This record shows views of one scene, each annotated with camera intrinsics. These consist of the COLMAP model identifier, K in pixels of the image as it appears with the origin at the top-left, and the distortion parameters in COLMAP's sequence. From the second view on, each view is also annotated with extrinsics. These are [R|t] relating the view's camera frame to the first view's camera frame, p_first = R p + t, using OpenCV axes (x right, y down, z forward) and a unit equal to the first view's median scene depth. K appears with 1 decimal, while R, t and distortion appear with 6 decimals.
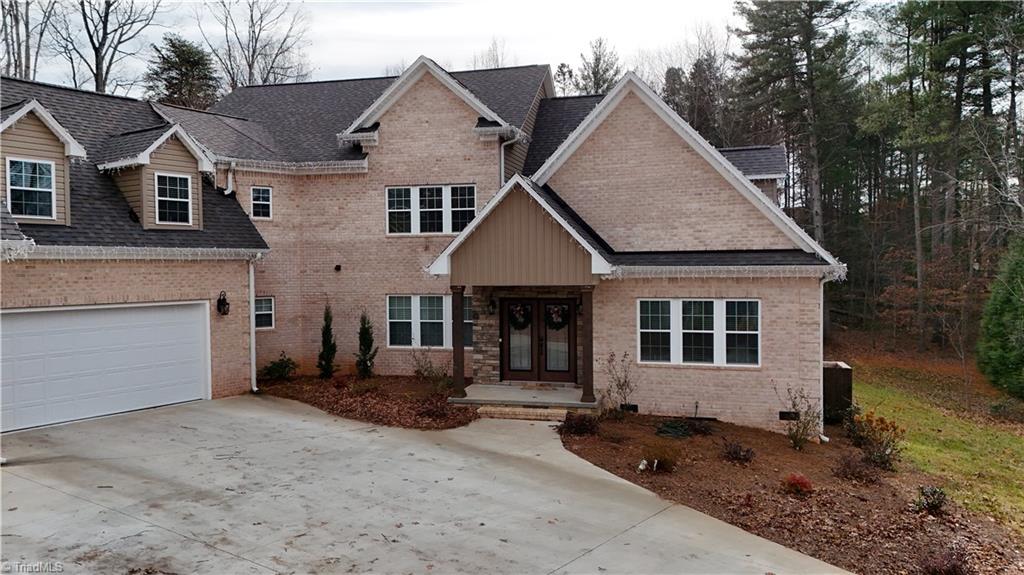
lens RADIAL K [[743.9, 0, 512.0], [0, 743.9, 287.5], [0, 0, 1]] dist [0.121720, -0.188319]
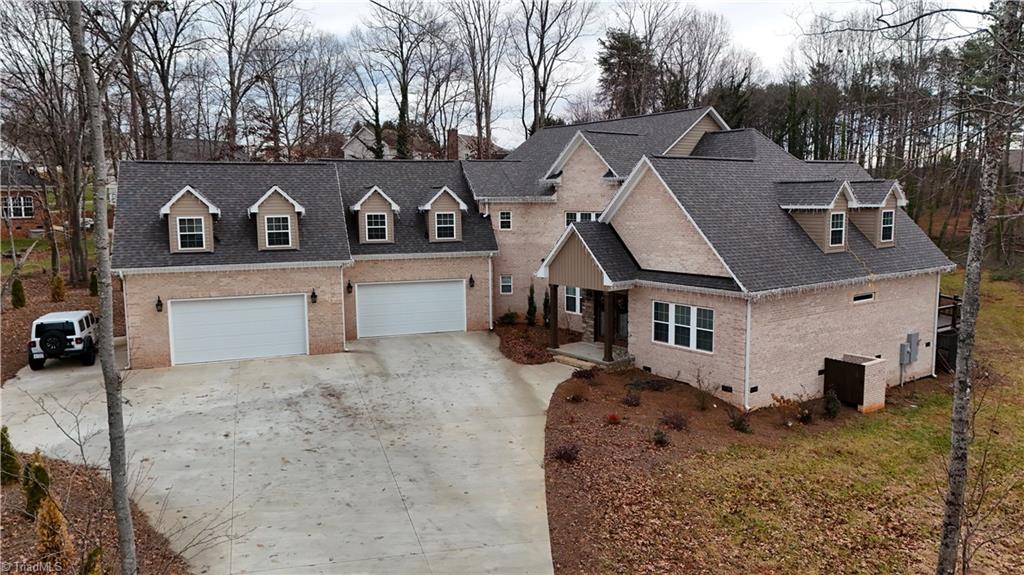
lens RADIAL K [[743.9, 0, 512.0], [0, 743.9, 287.5], [0, 0, 1]] dist [0.121720, -0.188319]
pose [[0.781568, 0.077400, -0.618999, 0.872146], [-0.013874, 0.994184, 0.106796, -0.167826], [0.623665, -0.074881, 0.778097, -0.371758]]
